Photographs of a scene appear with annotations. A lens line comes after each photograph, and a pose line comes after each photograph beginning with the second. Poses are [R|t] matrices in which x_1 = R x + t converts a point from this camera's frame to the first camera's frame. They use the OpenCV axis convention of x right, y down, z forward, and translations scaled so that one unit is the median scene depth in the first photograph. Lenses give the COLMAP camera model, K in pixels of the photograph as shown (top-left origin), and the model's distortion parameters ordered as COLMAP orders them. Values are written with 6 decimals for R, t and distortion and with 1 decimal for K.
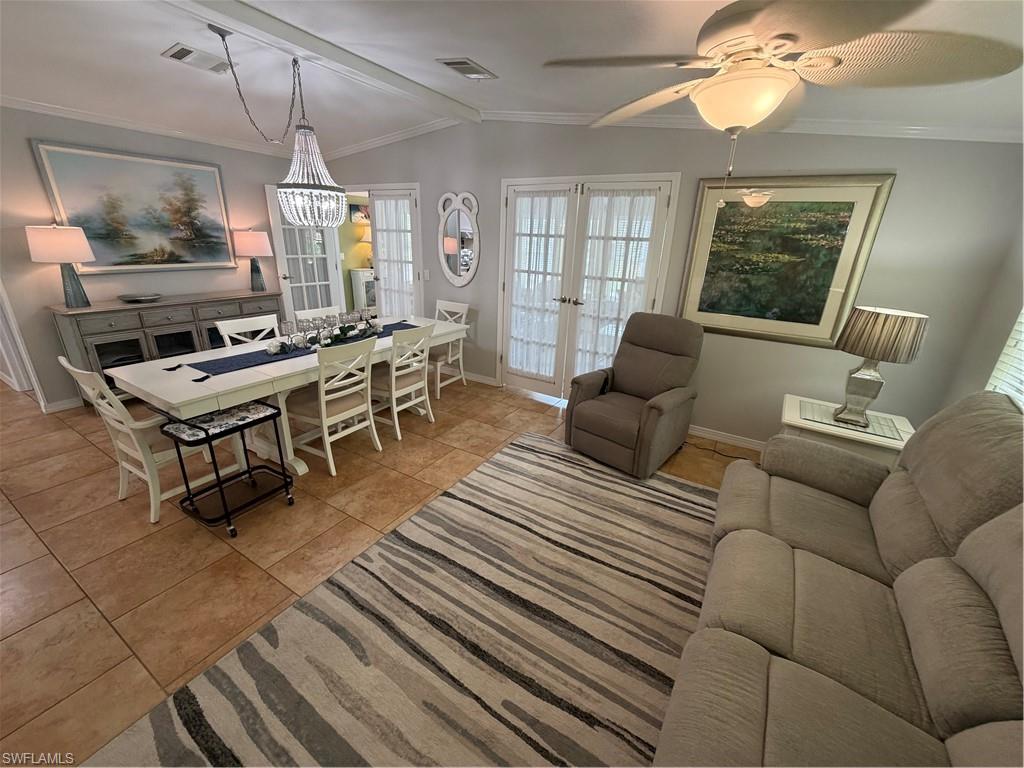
lens RADIAL K [[406.8, 0, 513.6], [0, 406.8, 382.7], [0, 0, 1]] dist [-0.000193, 0.000138]
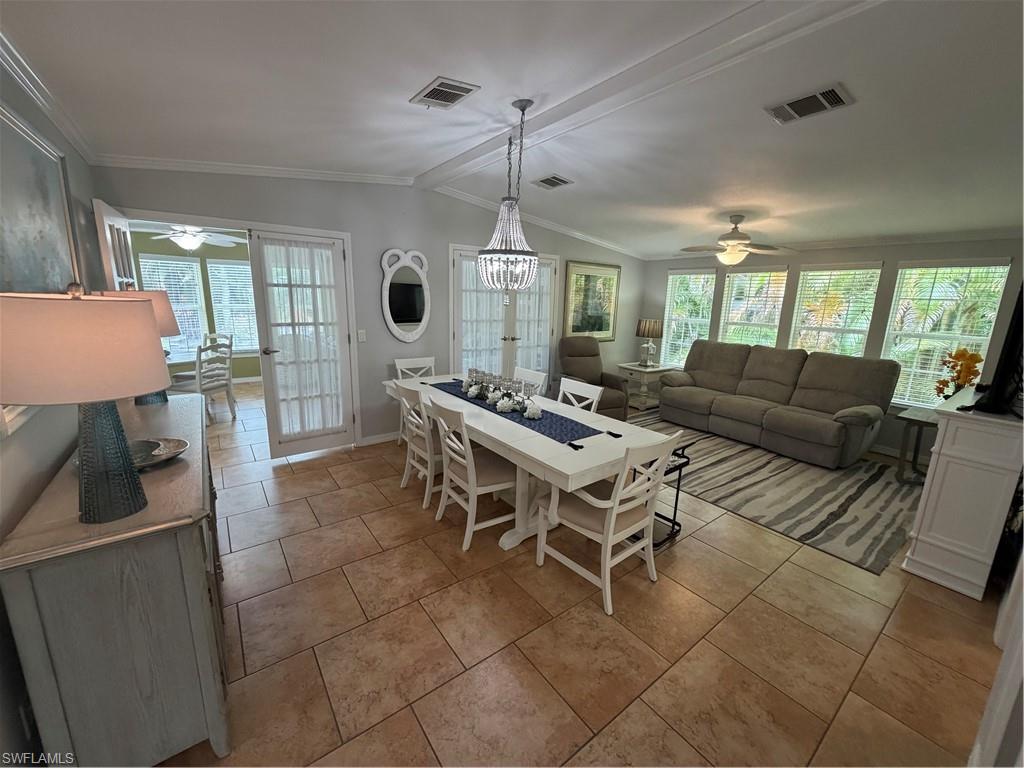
lens RADIAL K [[406.8, 0, 513.6], [0, 406.8, 382.7], [0, 0, 1]] dist [-0.000193, 0.000138]
pose [[0.377095, -0.220320, 0.899588, -1.482067], [0.301875, 0.947491, 0.105510, -0.272976], [-0.875597, 0.231776, 0.423803, 0.623273]]
